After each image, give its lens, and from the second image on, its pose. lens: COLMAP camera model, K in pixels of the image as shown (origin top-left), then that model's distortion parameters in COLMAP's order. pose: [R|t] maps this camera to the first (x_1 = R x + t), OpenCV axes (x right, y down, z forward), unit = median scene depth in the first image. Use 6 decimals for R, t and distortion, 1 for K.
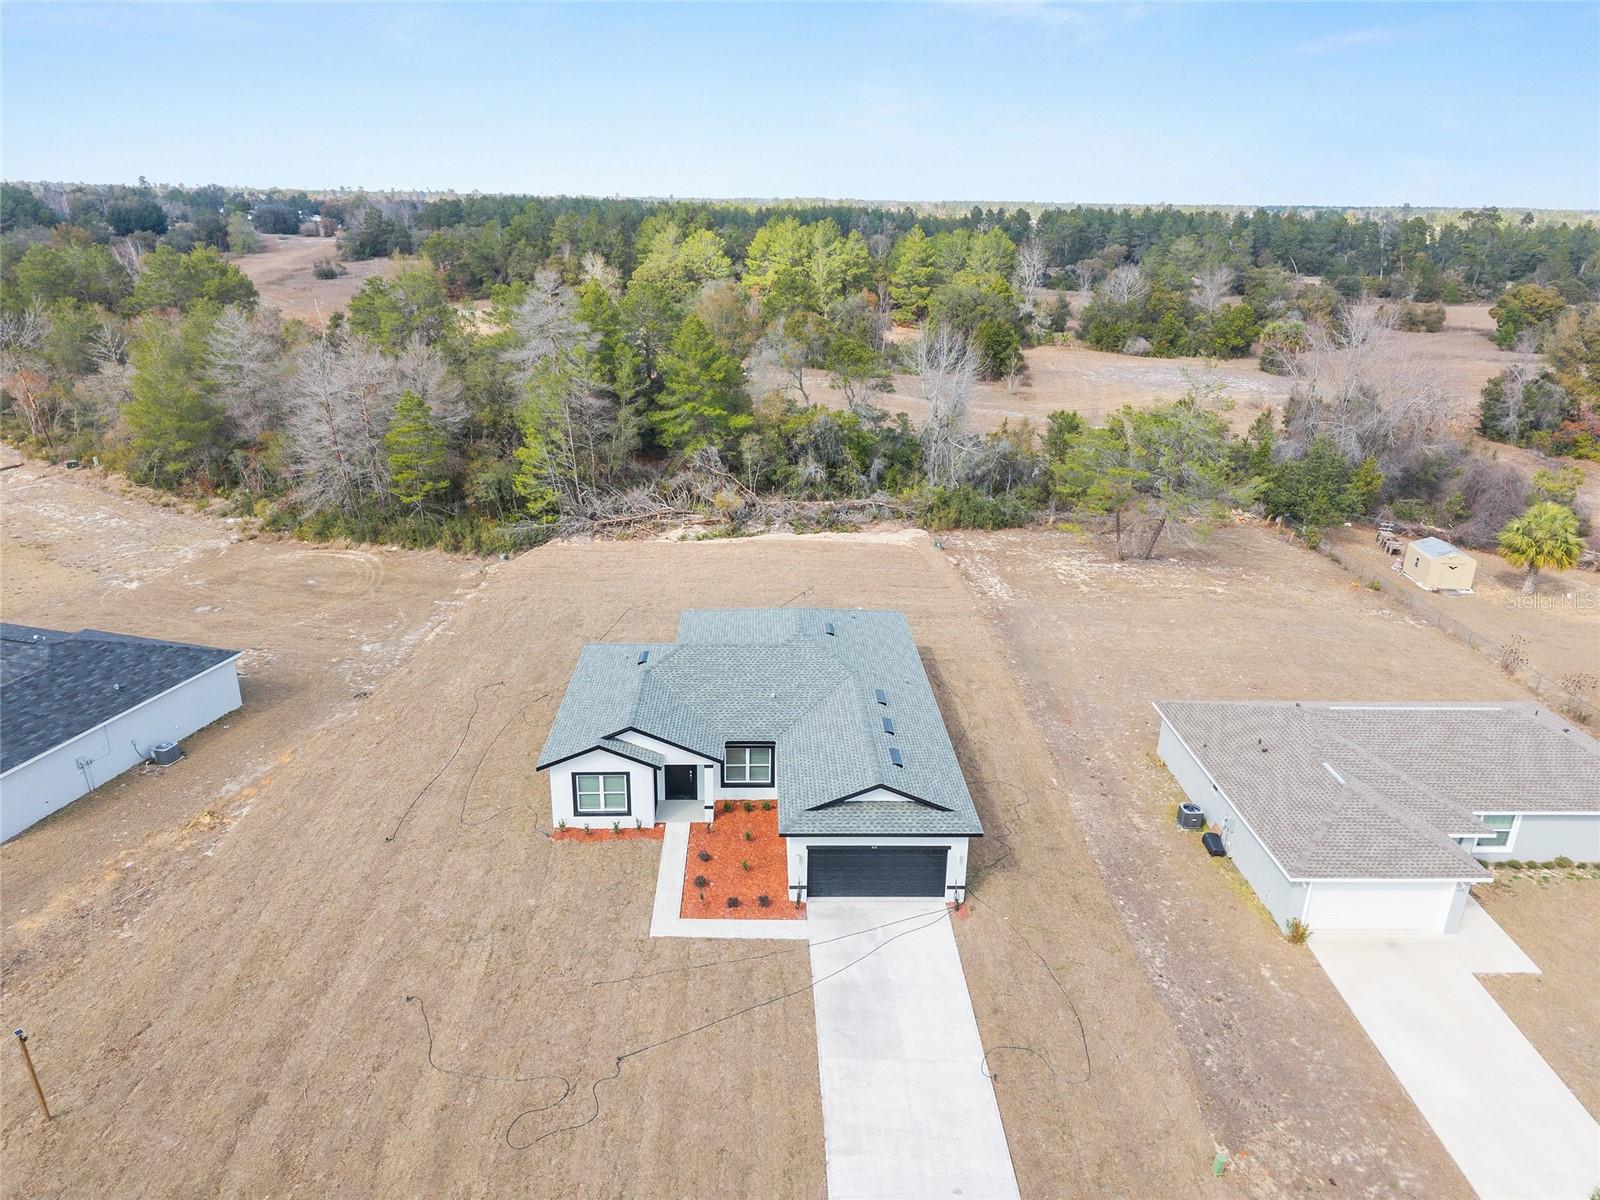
lens RADIAL K [[1067.6, 0, 796.2], [0, 1067.6, 602.0], [0, 0, 1]] dist [0.042490, -0.045569]
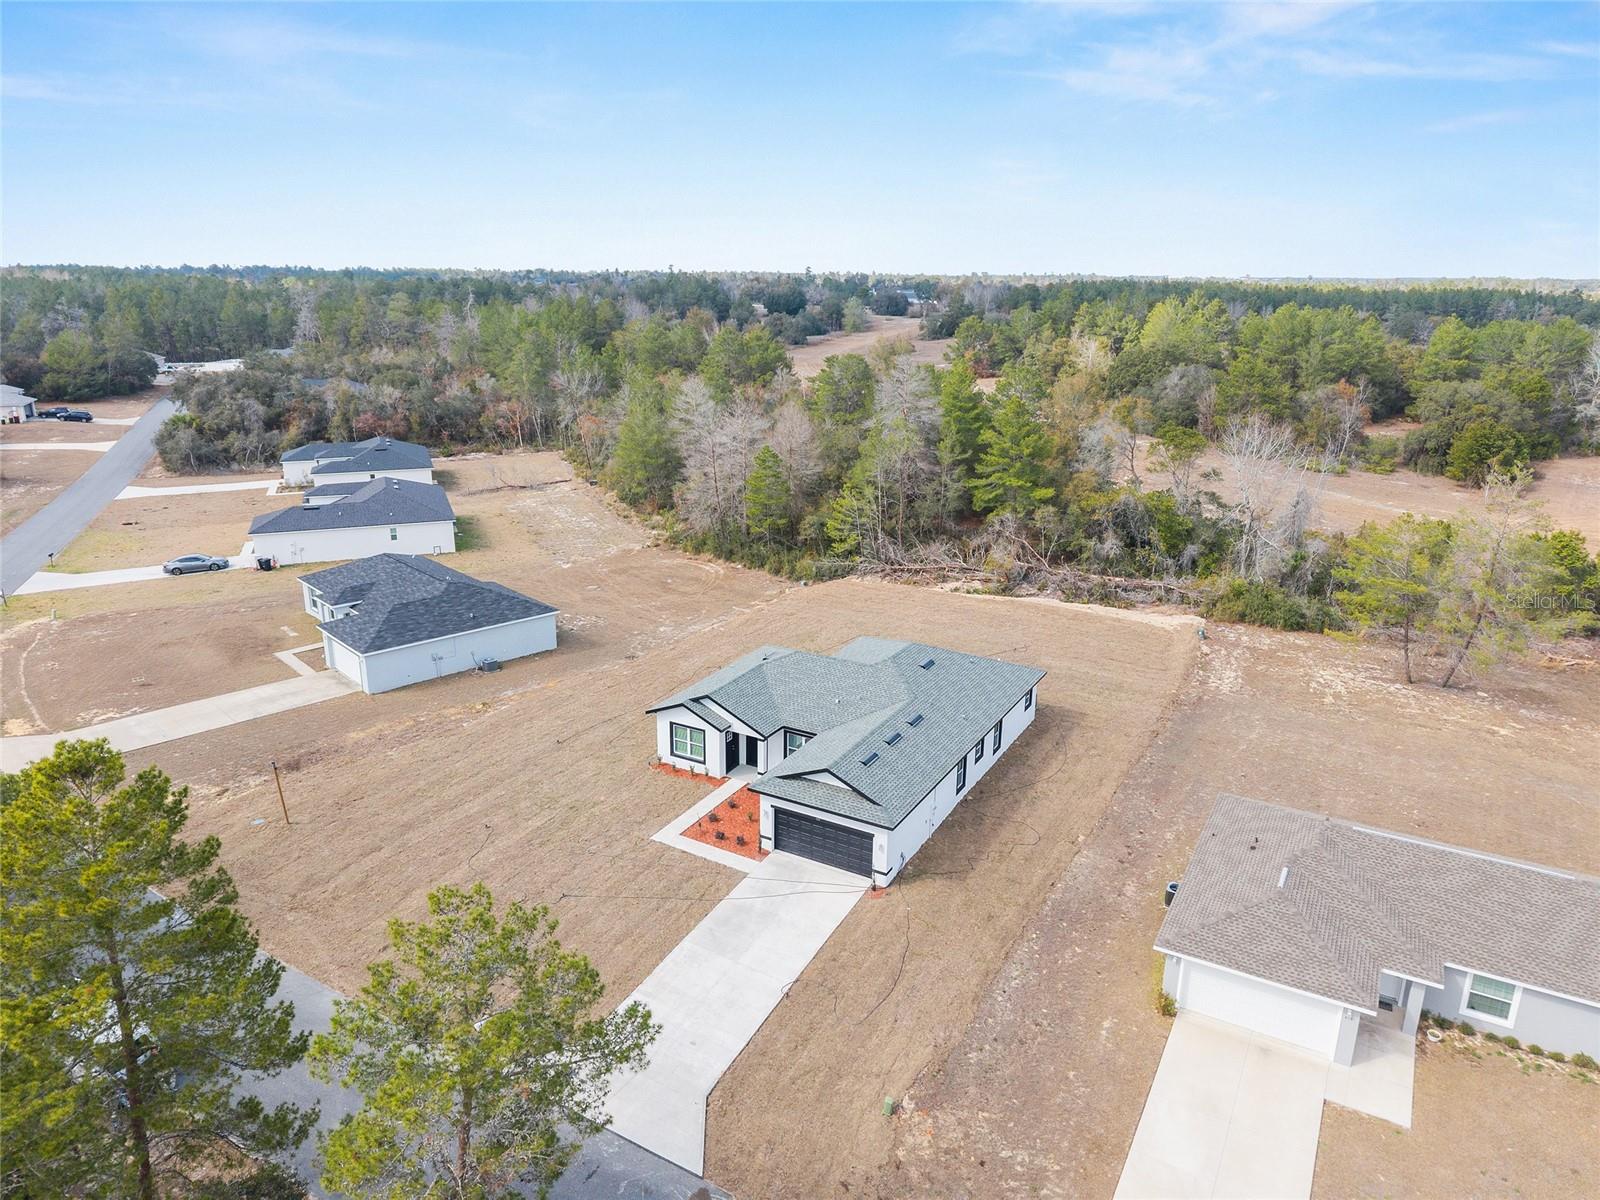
lens RADIAL K [[1075.6, 0, 794.6], [0, 1075.6, 600.4], [0, 0, 1]] dist [0.061562, -0.054507]
pose [[0.850986, 0.142550, -0.505472, 0.332684], [-0.178158, 0.983744, -0.022508, 0.006900], [0.494047, 0.109208, 0.862549, -0.060216]]
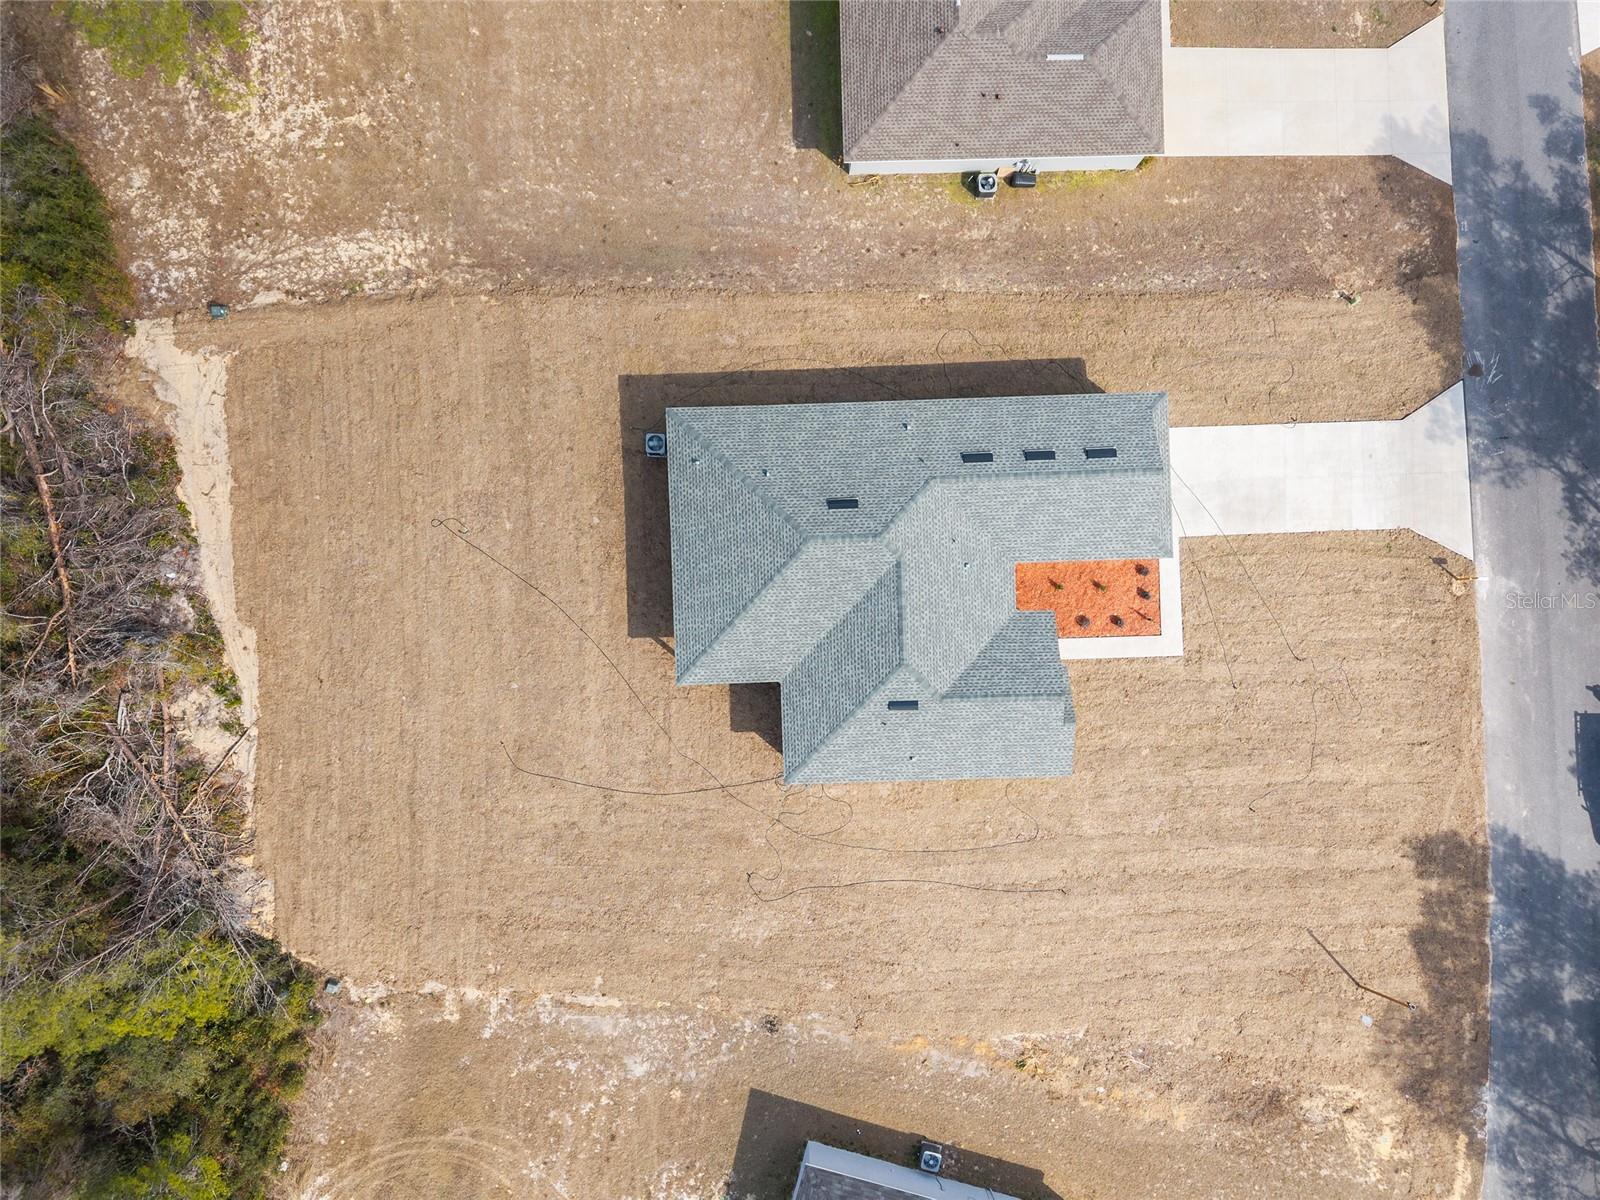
lens RADIAL K [[1083.7, 0, 800.0], [0, 1083.7, 600.0], [0, 0, 1]] dist [0.045724, -0.050407]
pose [[0.001562, -0.999907, -0.013554, -0.024615], [0.328432, -0.012290, 0.944448, -0.566881], [-0.944526, -0.005927, 0.328382, 0.502343]]
